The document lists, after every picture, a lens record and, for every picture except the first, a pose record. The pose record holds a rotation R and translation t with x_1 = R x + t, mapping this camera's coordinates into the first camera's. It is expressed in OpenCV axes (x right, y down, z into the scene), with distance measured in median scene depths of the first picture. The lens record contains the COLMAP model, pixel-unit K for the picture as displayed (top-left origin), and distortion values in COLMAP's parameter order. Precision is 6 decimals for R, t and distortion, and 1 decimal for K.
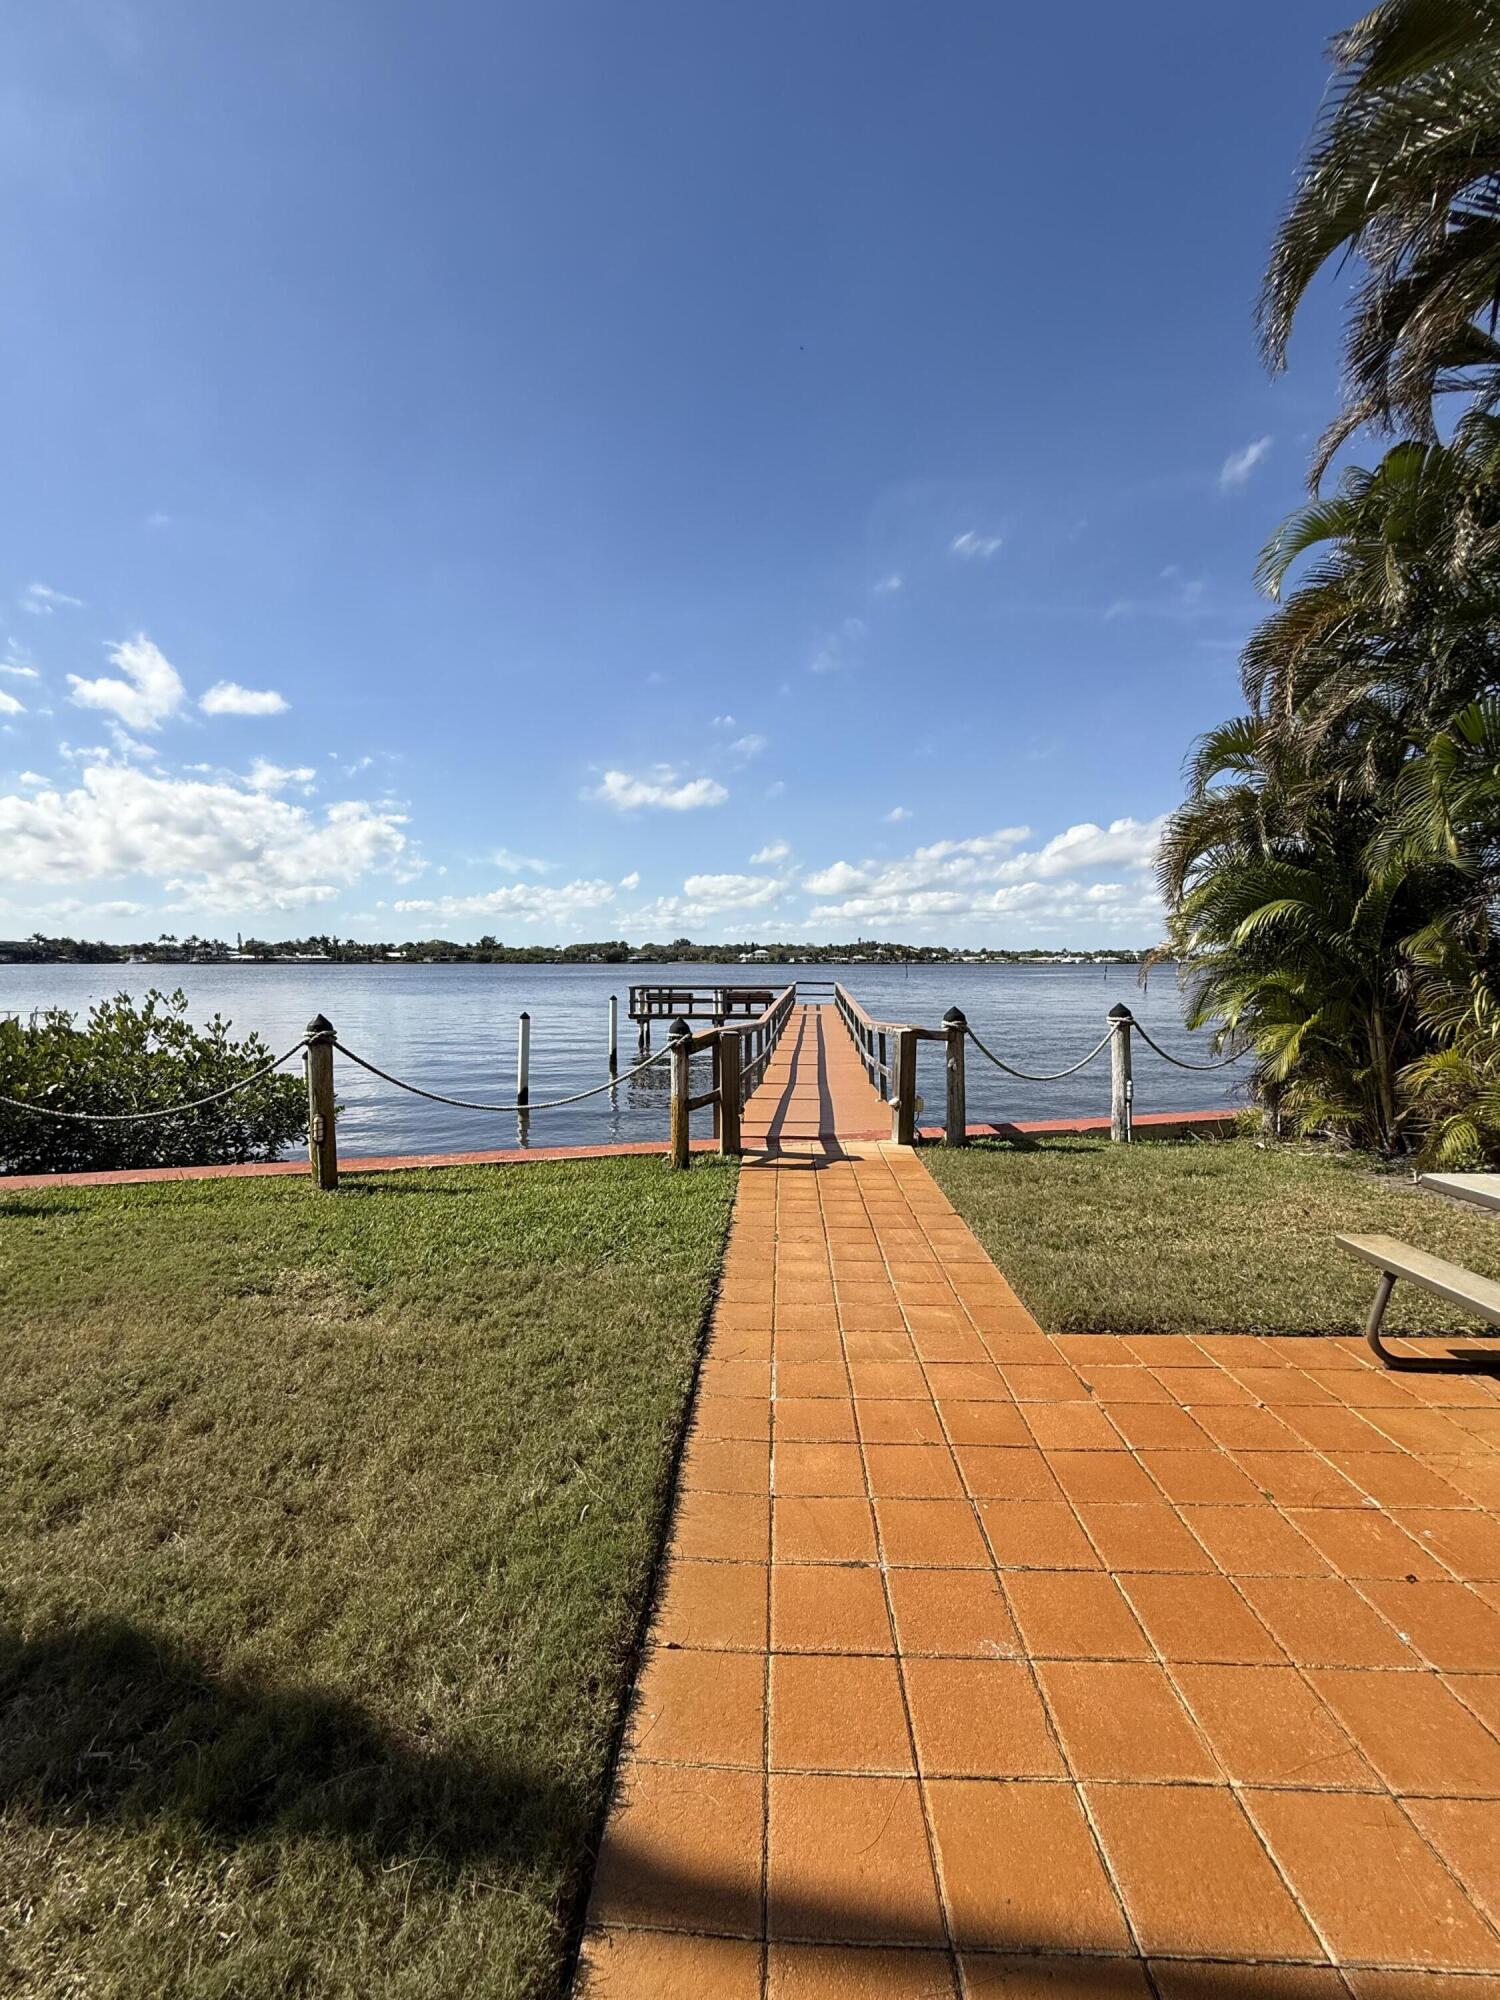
lens RADIAL K [[807.9, 0, 754.4], [0, 807.9, 993.0], [0, 0, 1]] dist [-0.001781, -0.000060]
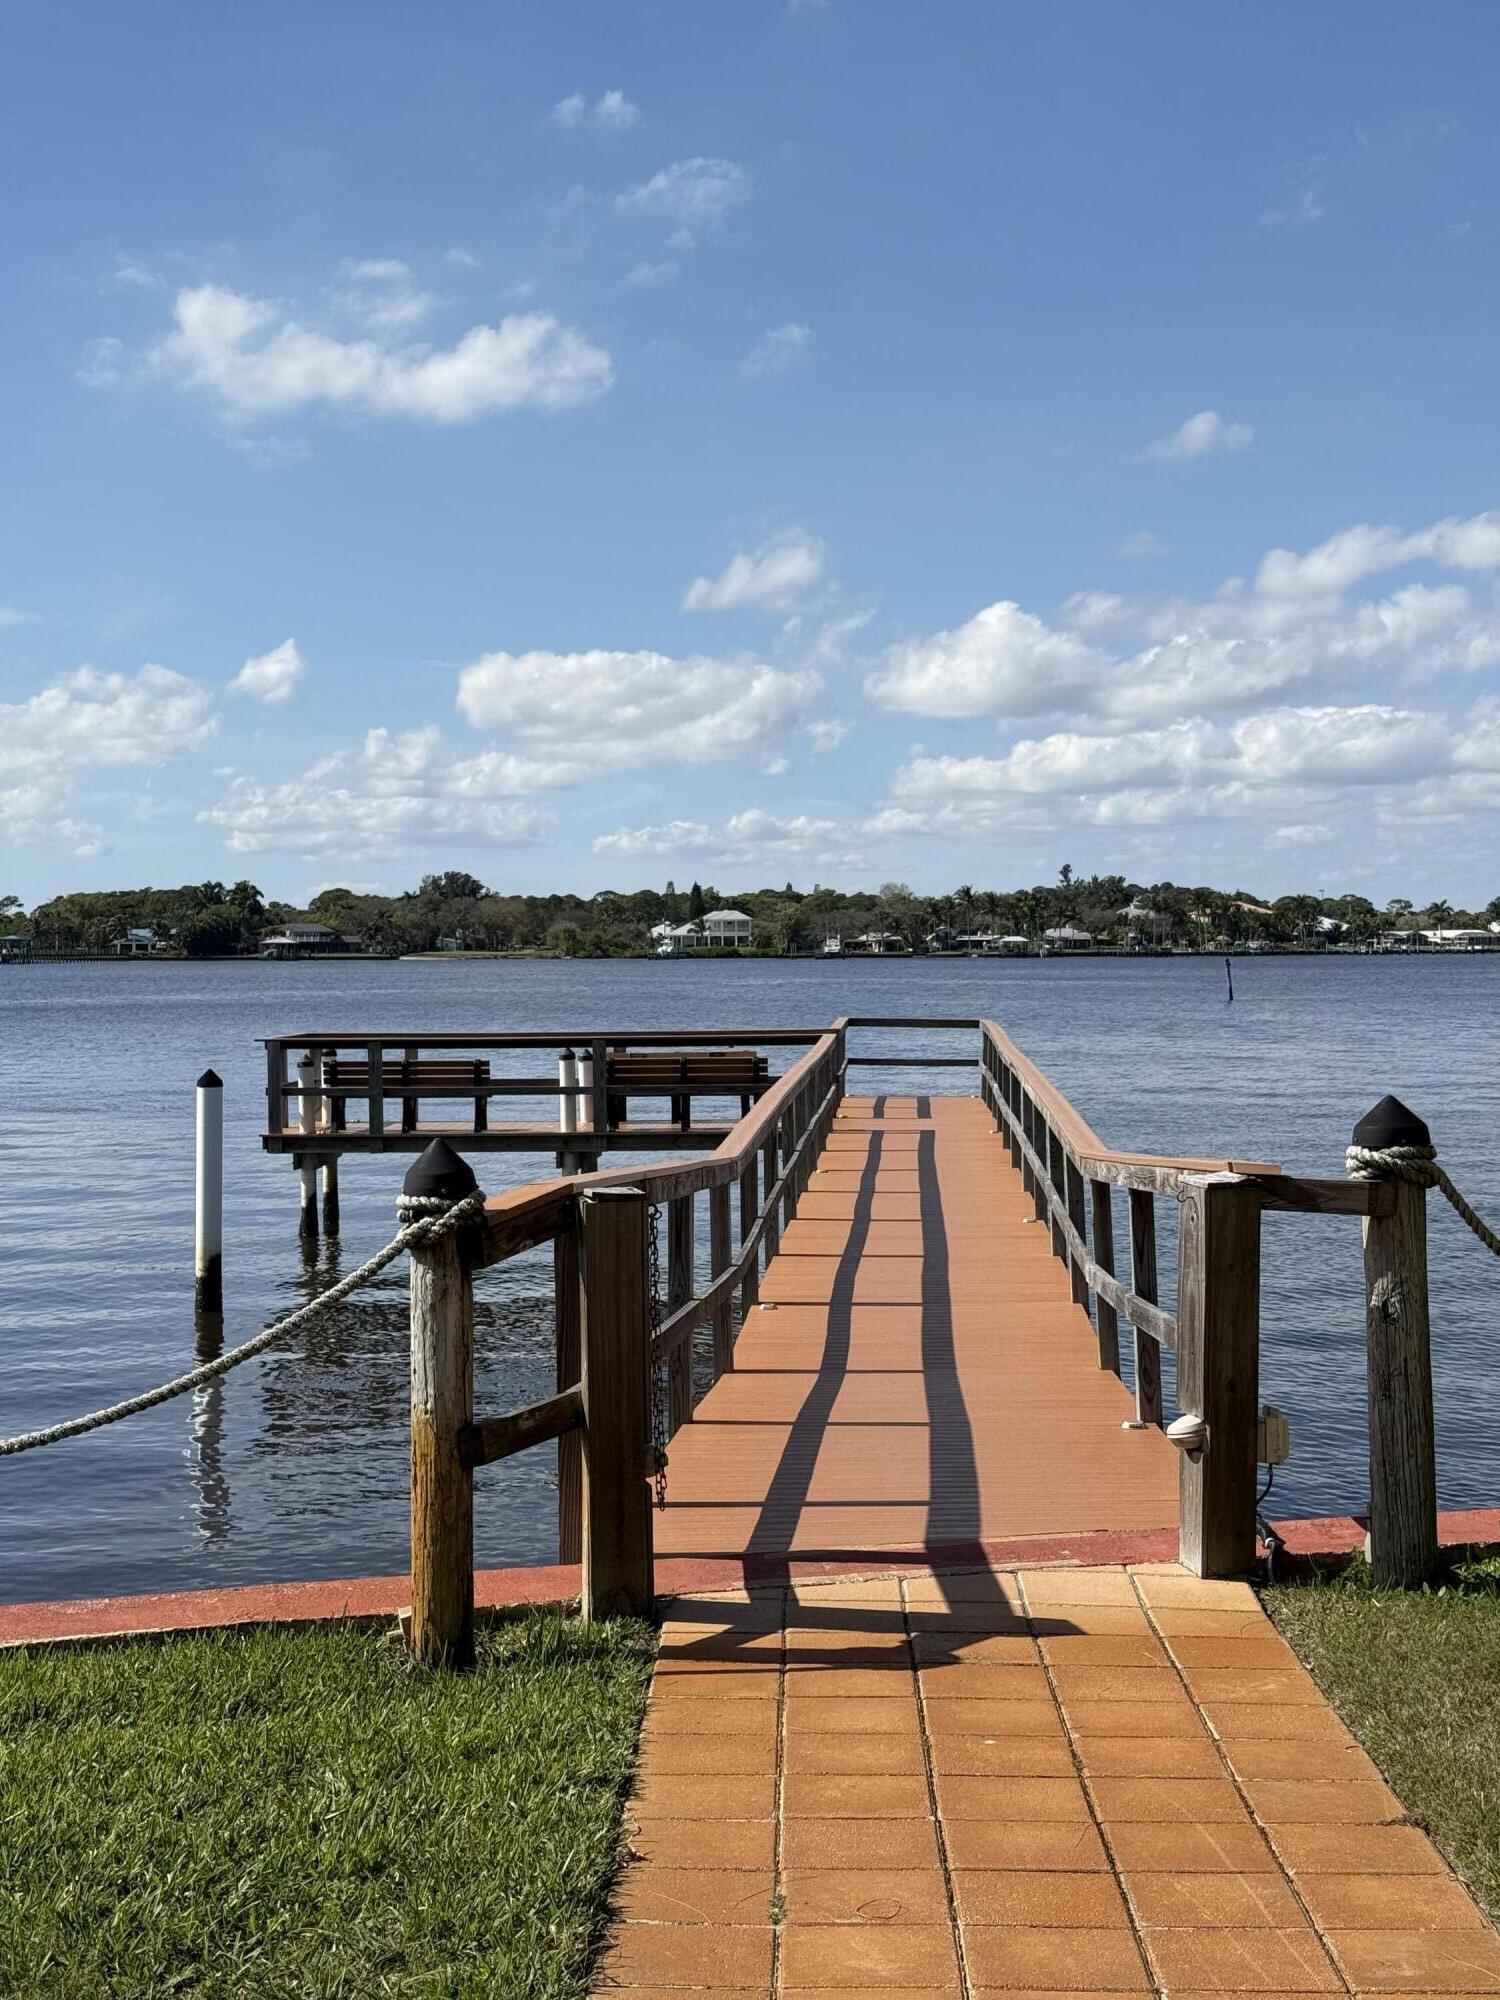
lens RADIAL K [[2936.3, 0, 744.5], [0, 2936.3, 1003.9], [0, 0, 1]] dist [0.141146, 0.000000]
pose [[0.999953, -0.003608, 0.009020, 0.005718], [0.003880, 0.999532, -0.030352, 0.013052], [-0.008906, 0.030385, 0.999499, -0.049722]]
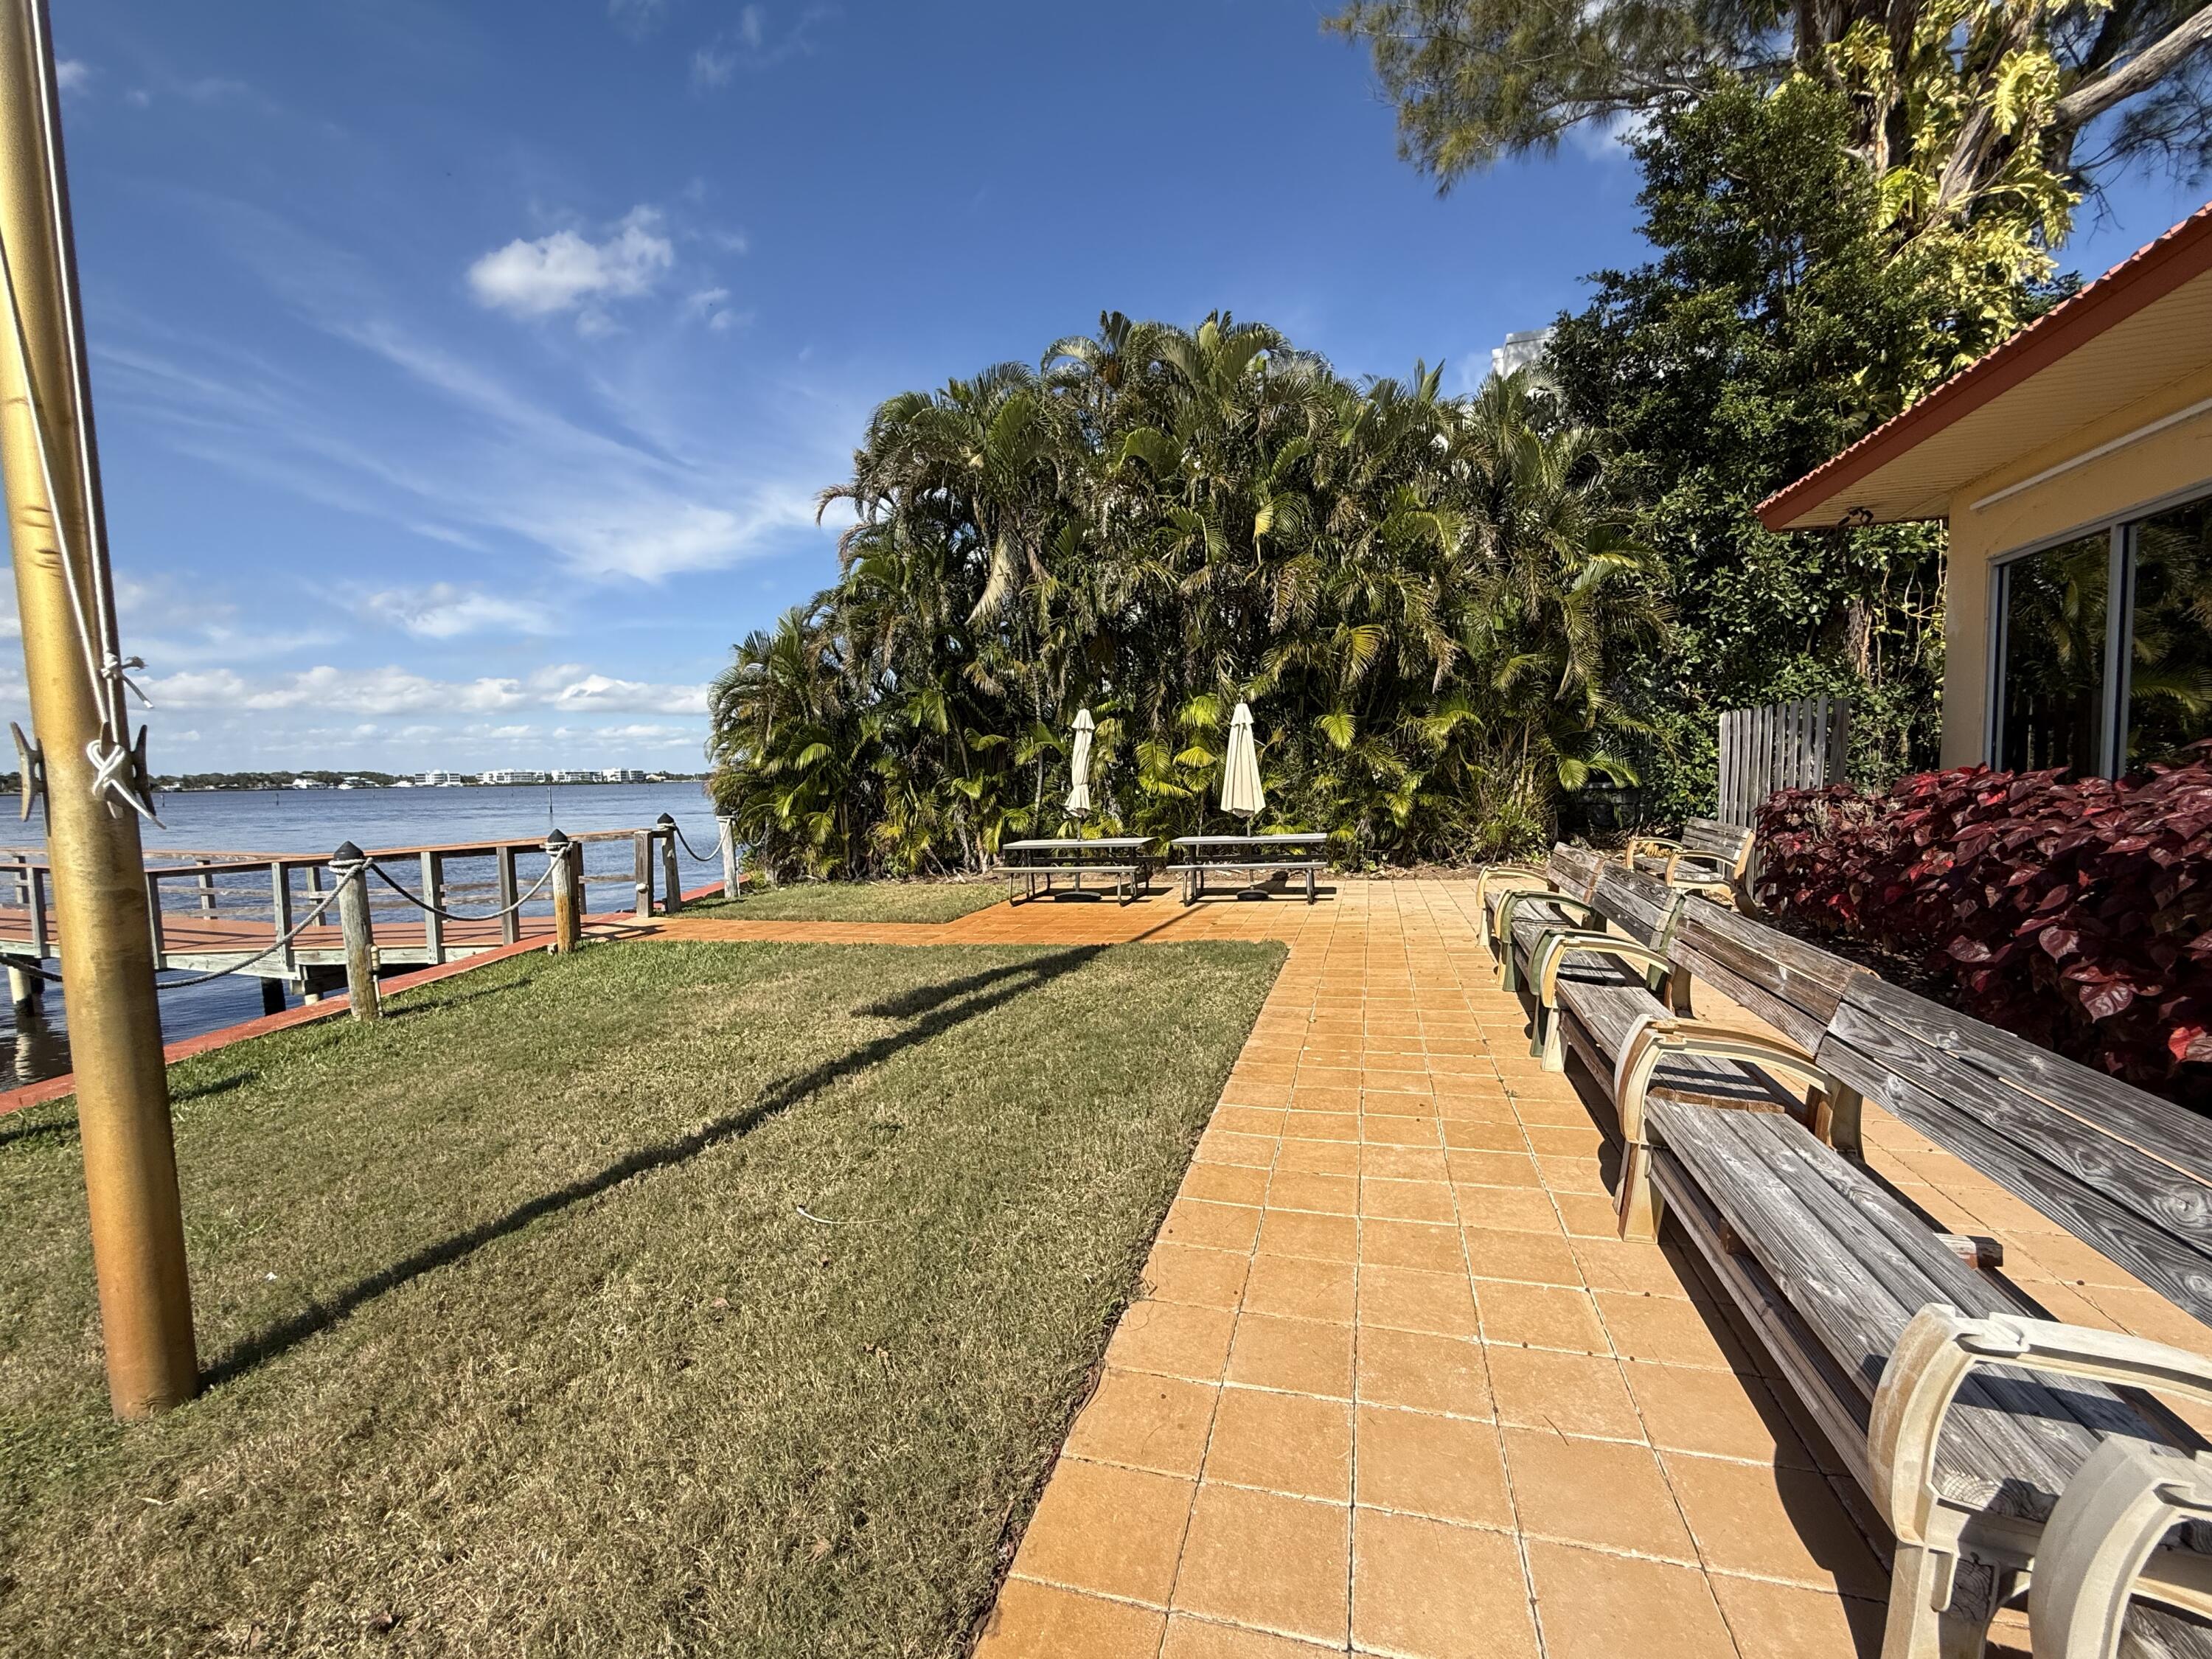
lens RADIAL K [[893.5, 0, 1108.8], [0, 893.5, 835.5], [0, 0, 1]] dist [-0.001781, -0.000060]
pose [[0.264845, -0.075252, 0.961350, -0.896291], [0.060060, 0.996302, 0.061442, 0.006562], [-0.962419, 0.041466, 0.268385, -0.131131]]
